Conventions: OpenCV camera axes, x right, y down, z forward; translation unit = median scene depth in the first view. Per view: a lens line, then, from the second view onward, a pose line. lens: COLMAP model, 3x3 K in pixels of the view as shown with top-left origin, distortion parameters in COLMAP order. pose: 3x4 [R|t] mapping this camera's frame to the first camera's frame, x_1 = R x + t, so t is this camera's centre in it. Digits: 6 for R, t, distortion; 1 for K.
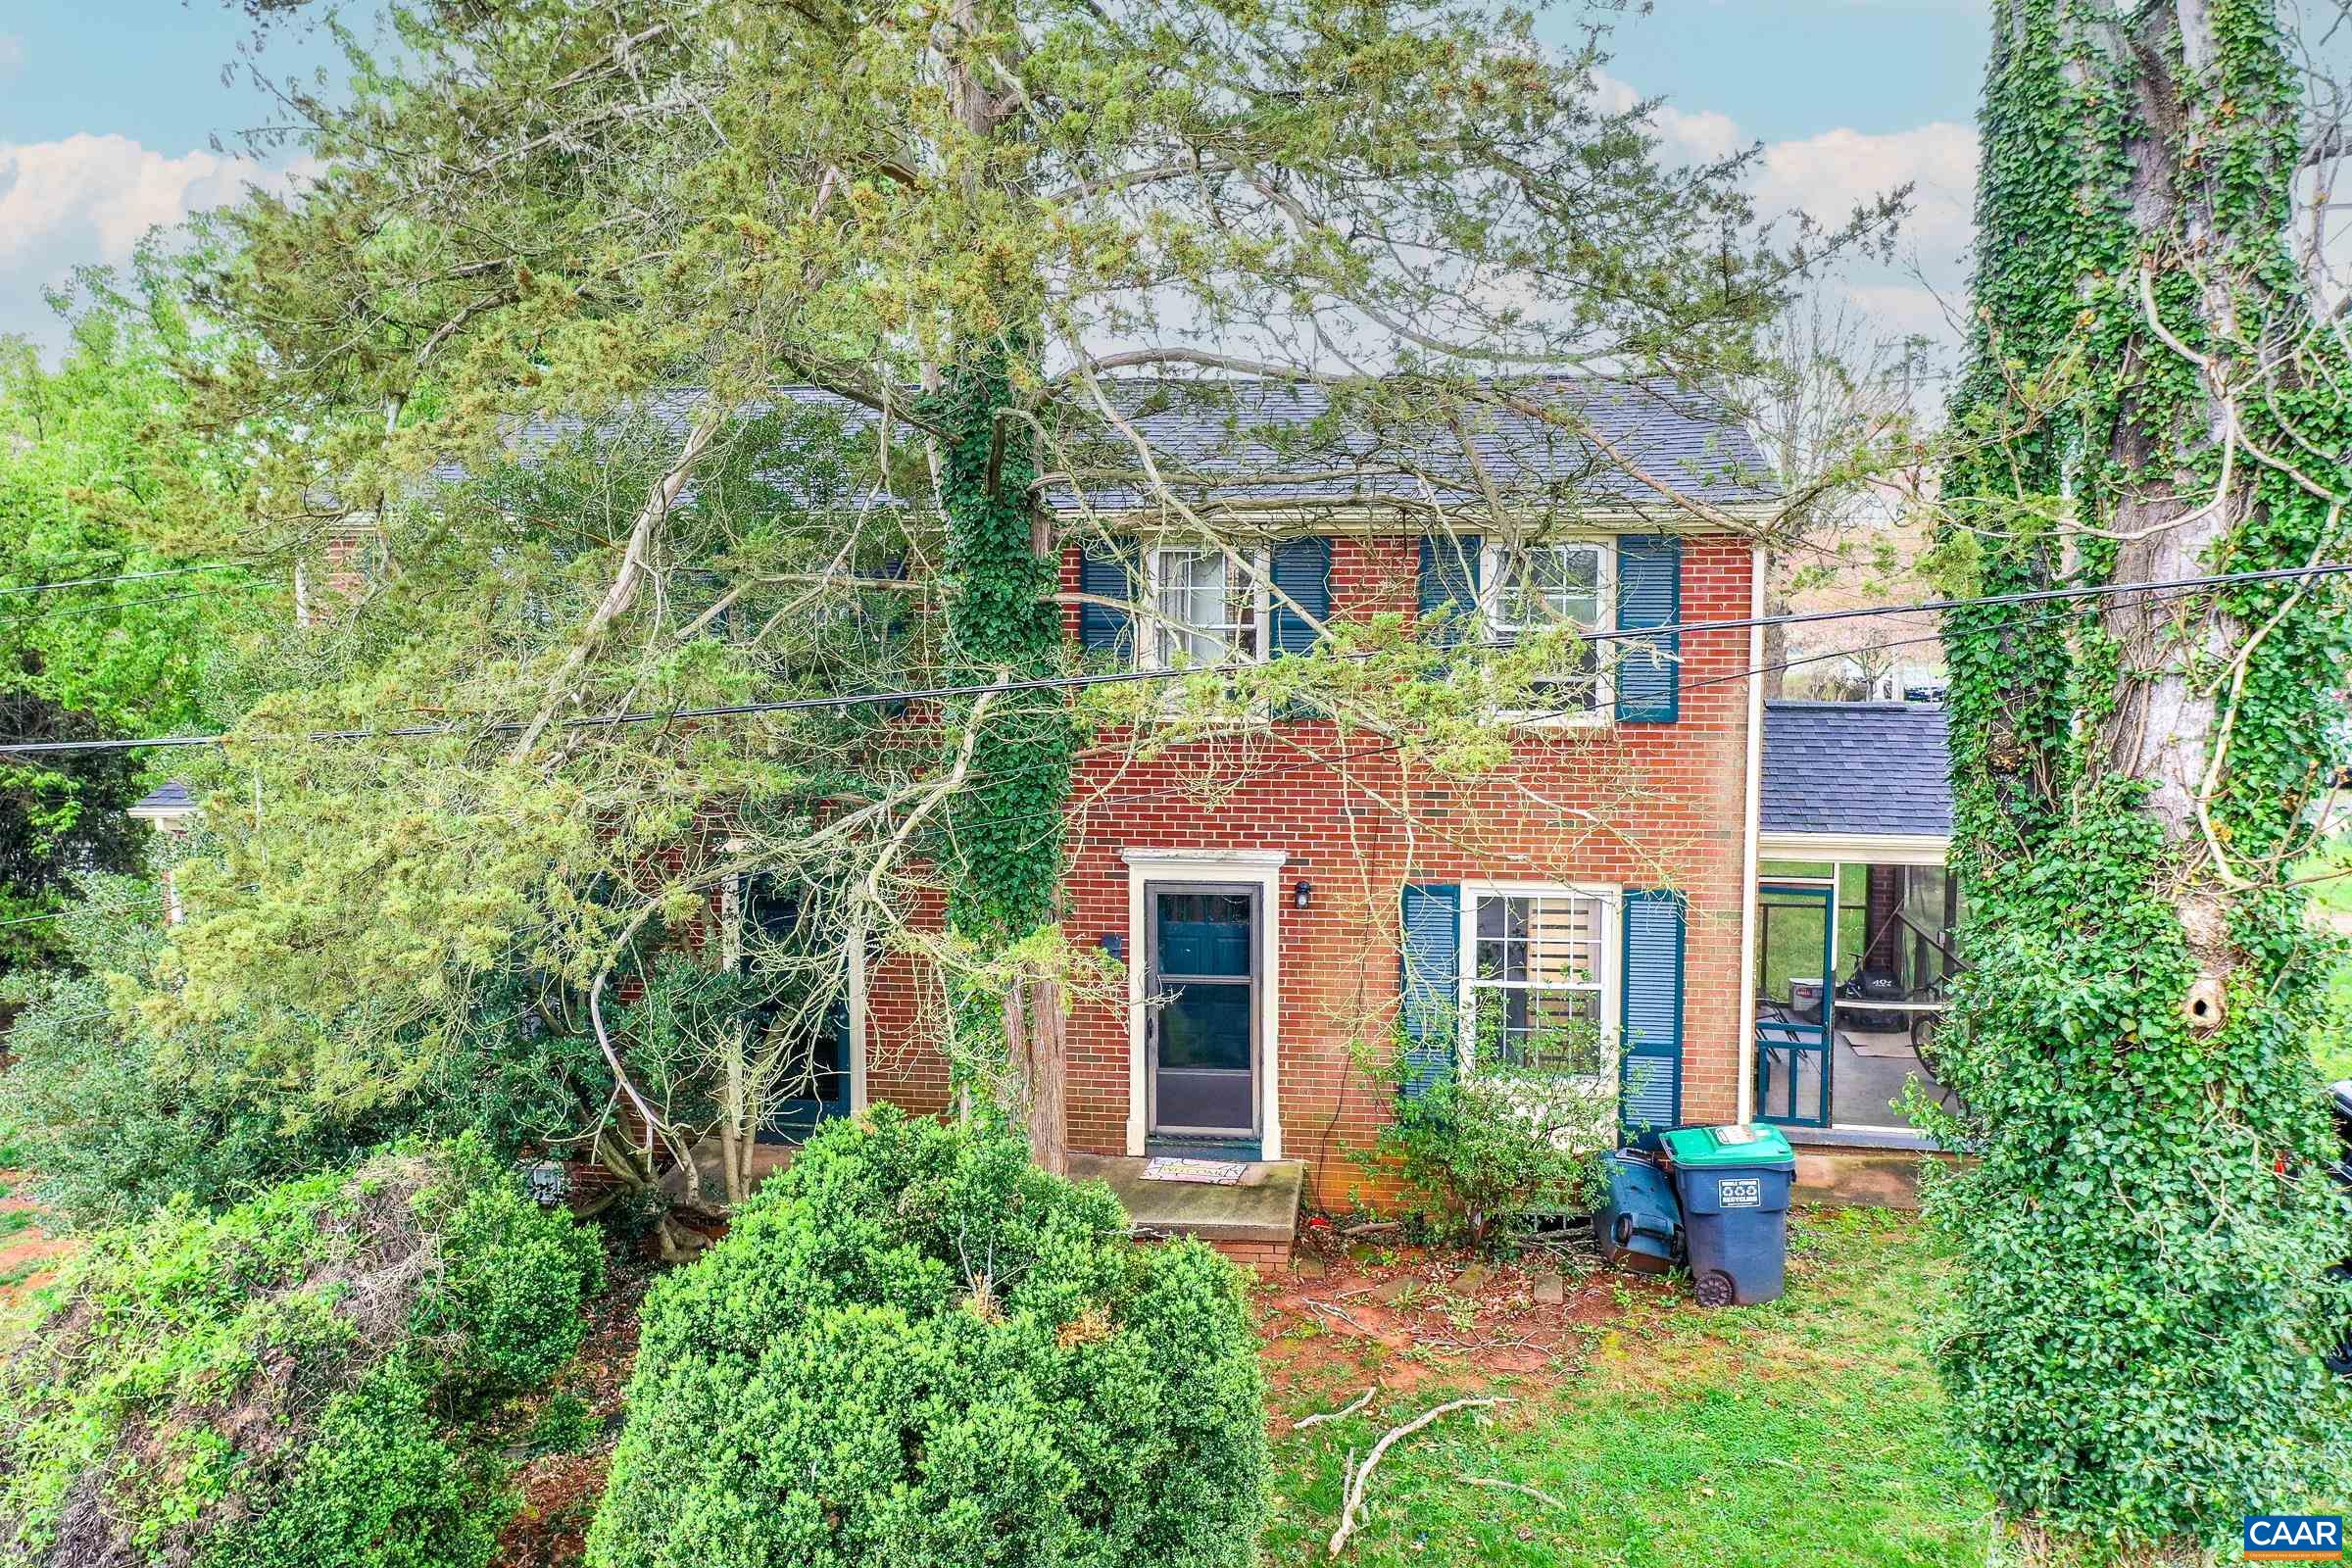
lens RADIAL K [[1925.3, 0, 1176.3], [0, 1925.3, 778.7], [0, 0, 1]] dist [0.013938, -0.010161]
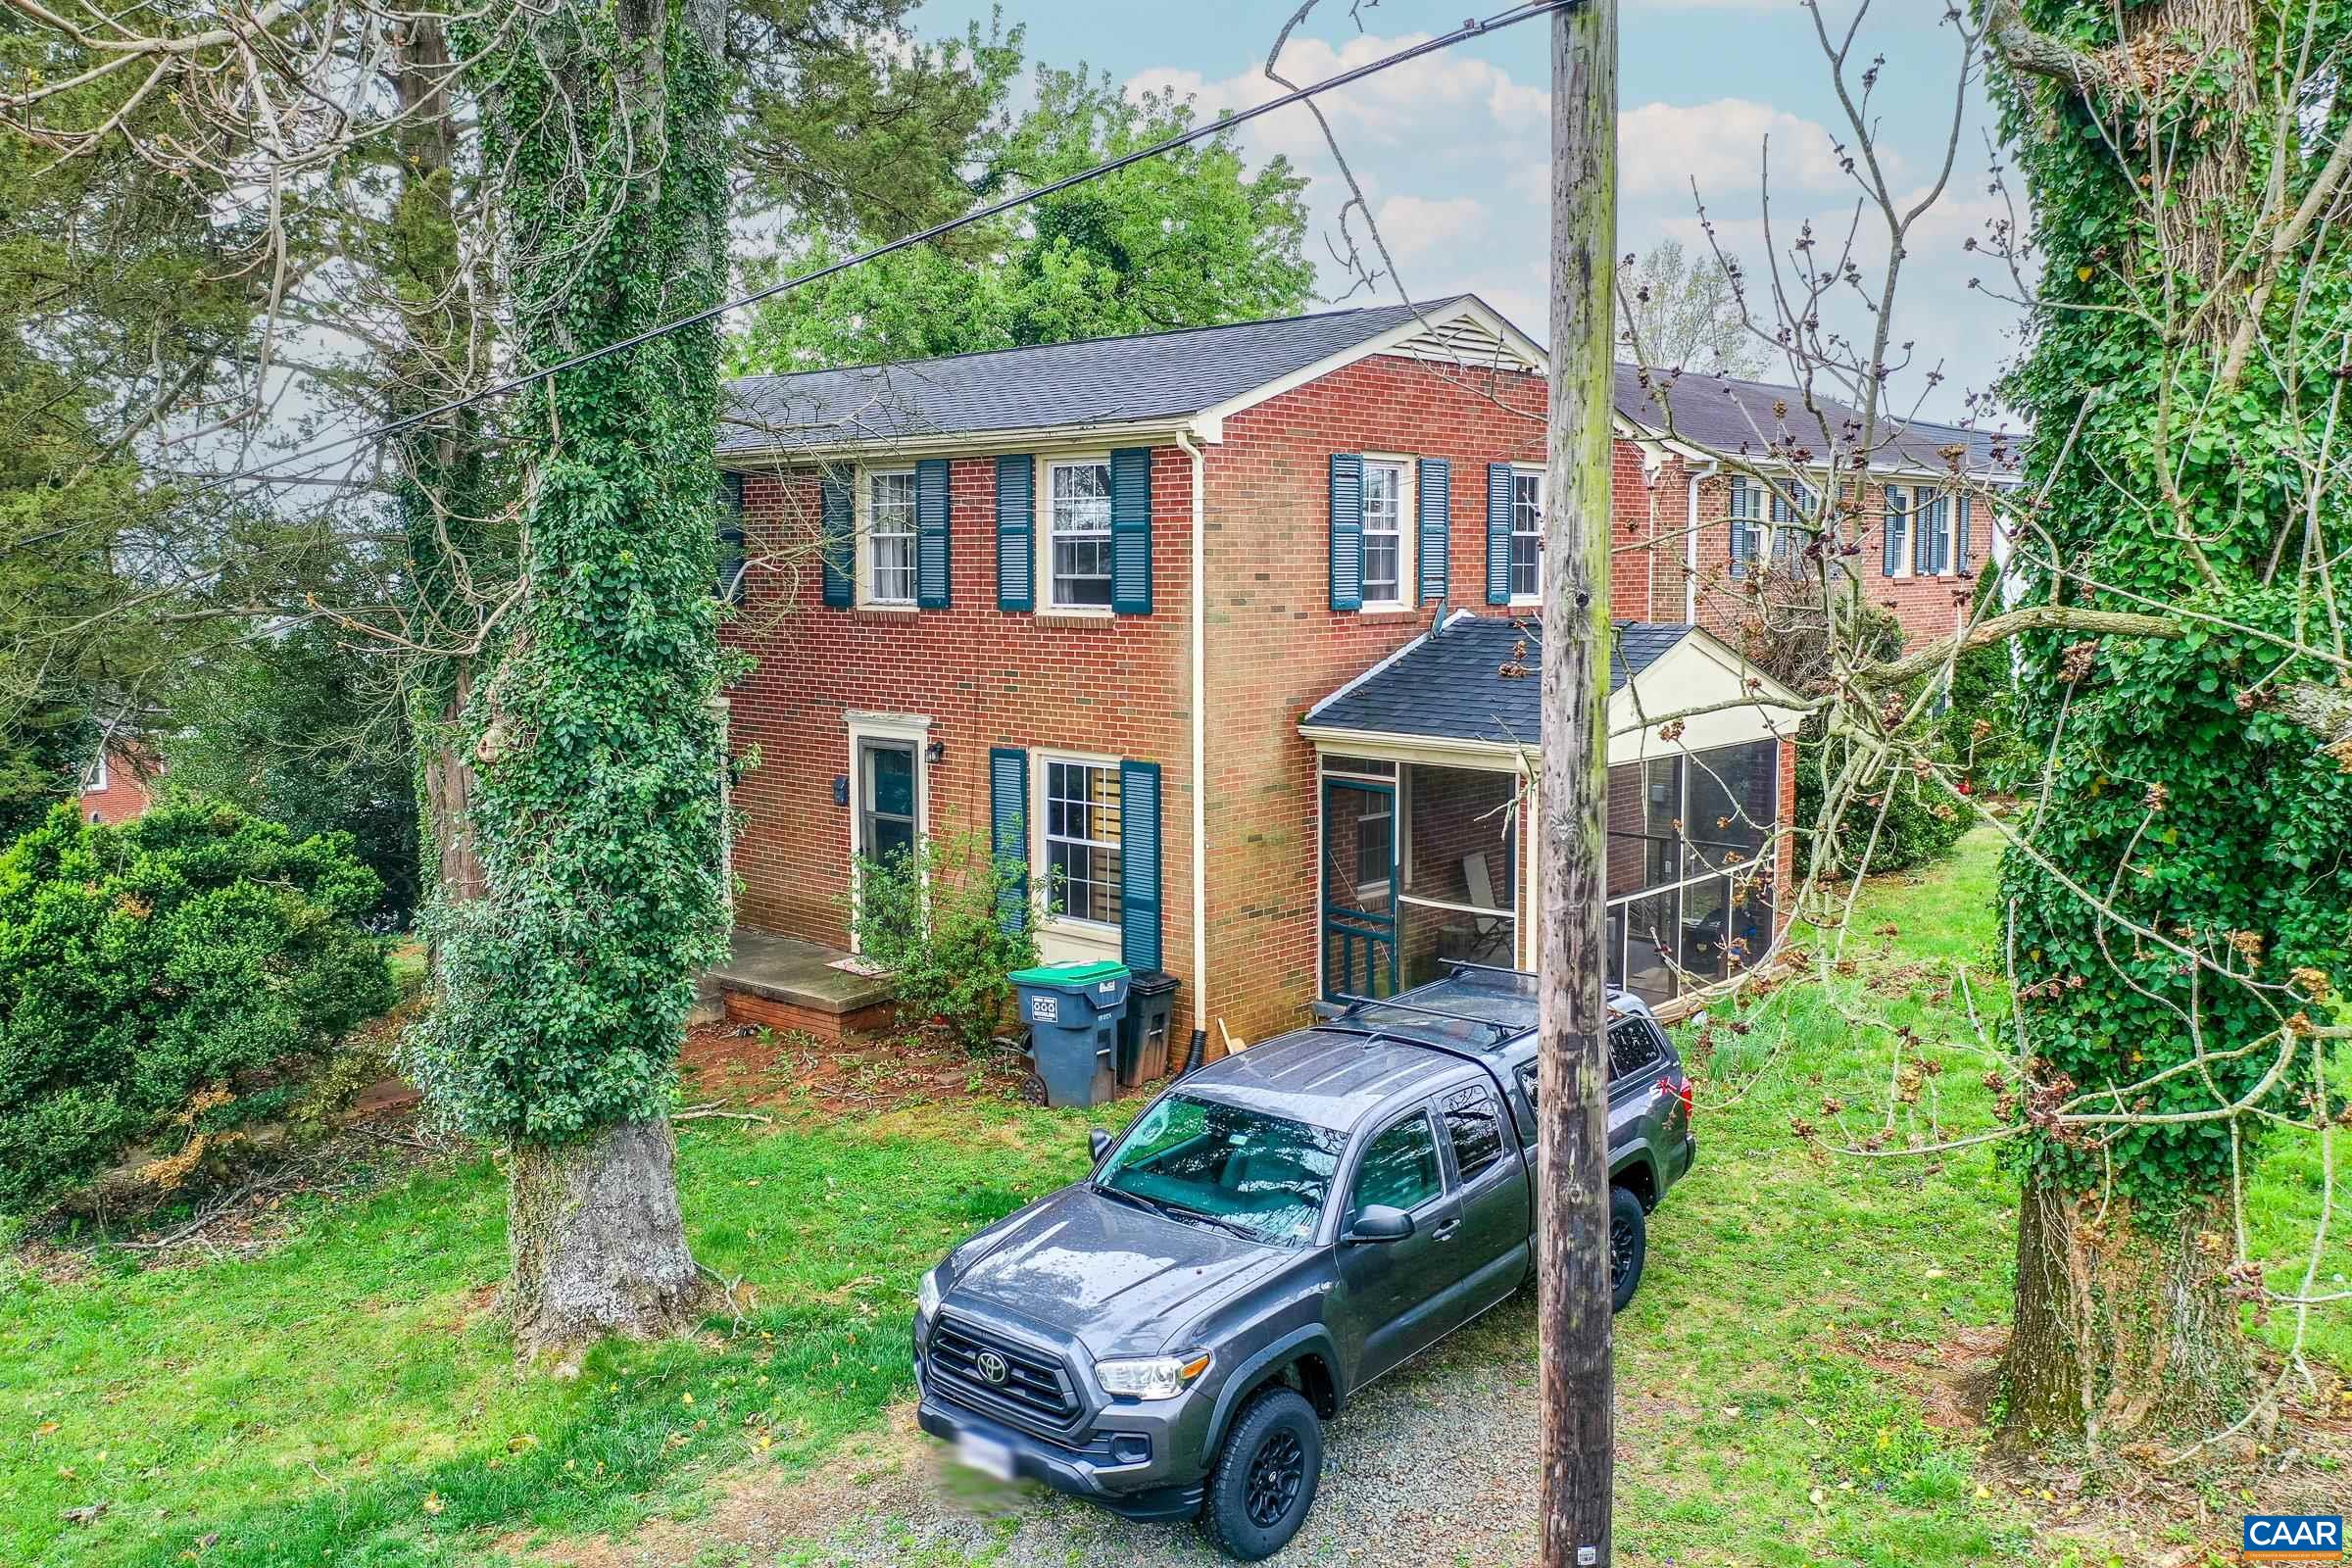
lens RADIAL K [[1925.3, 0, 1182.6], [0, 1925.3, 776.8], [0, 0, 1]] dist [0.013938, -0.010161]
pose [[0.848858, 0.068607, -0.524150, 0.831892], [-0.069091, 0.997436, 0.018663, 0.041998], [0.524086, 0.020372, 0.851422, 0.047488]]
